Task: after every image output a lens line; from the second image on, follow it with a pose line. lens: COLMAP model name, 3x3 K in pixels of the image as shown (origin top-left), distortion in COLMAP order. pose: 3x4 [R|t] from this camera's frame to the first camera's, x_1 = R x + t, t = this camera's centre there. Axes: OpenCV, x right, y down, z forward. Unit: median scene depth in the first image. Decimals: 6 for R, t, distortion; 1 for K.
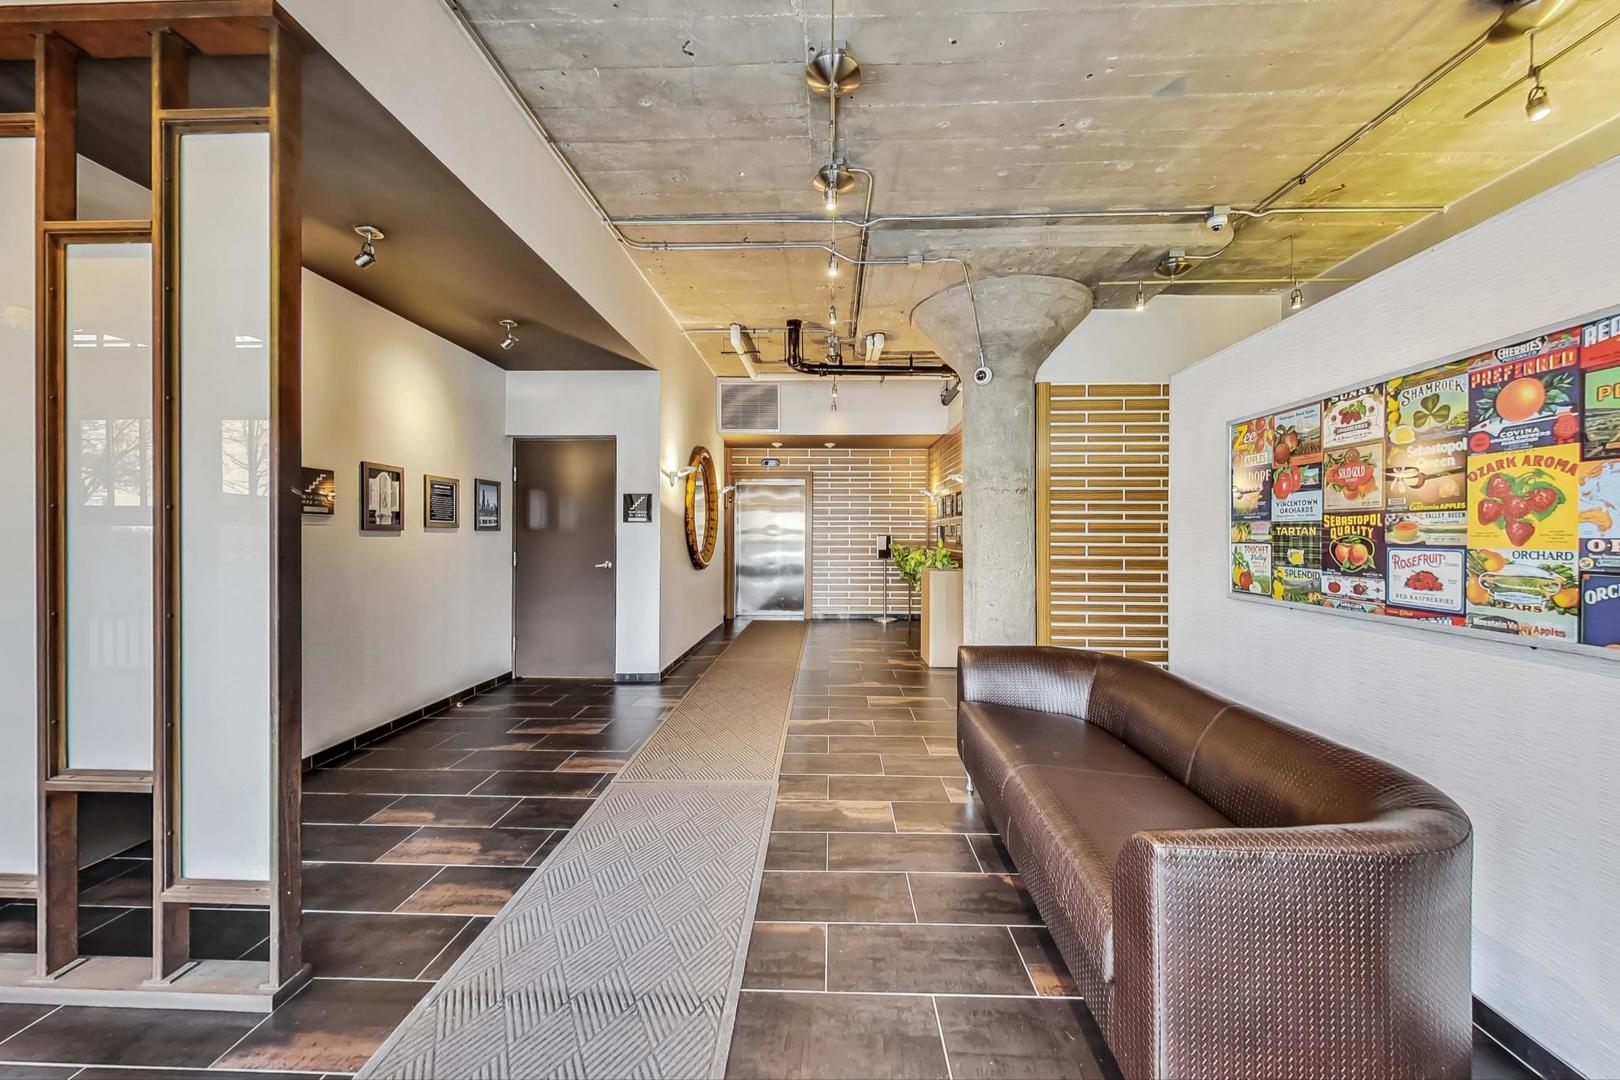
lens RADIAL K [[628.3, 0, 814.3], [0, 628.3, 533.1], [0, 0, 1]] dist [0.000840, 0.000013]
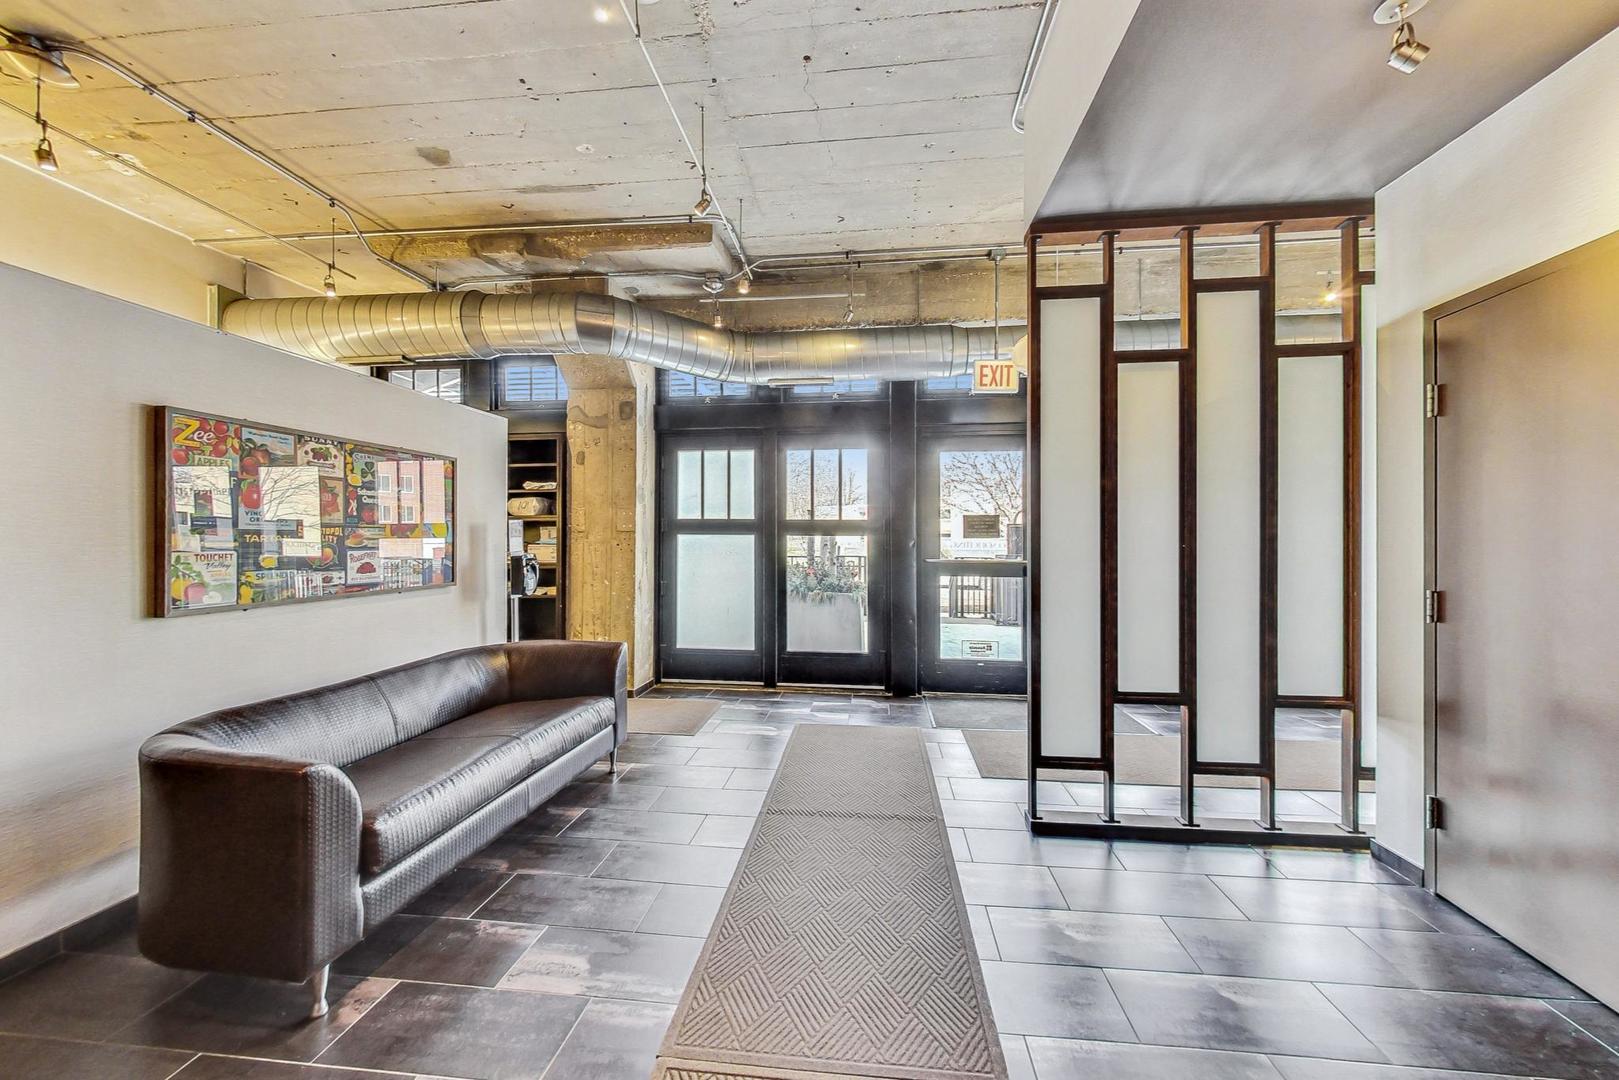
lens RADIAL K [[628.0, 0, 806.2], [0, 628.0, 539.1], [0, 0, 1]] dist [0.000840, 0.000013]
pose [[-0.997015, -0.002792, 0.077154, -0.327345], [-0.002990, 0.999993, -0.002448, -0.002288], [-0.077147, -0.002671, -0.997016, 2.333756]]
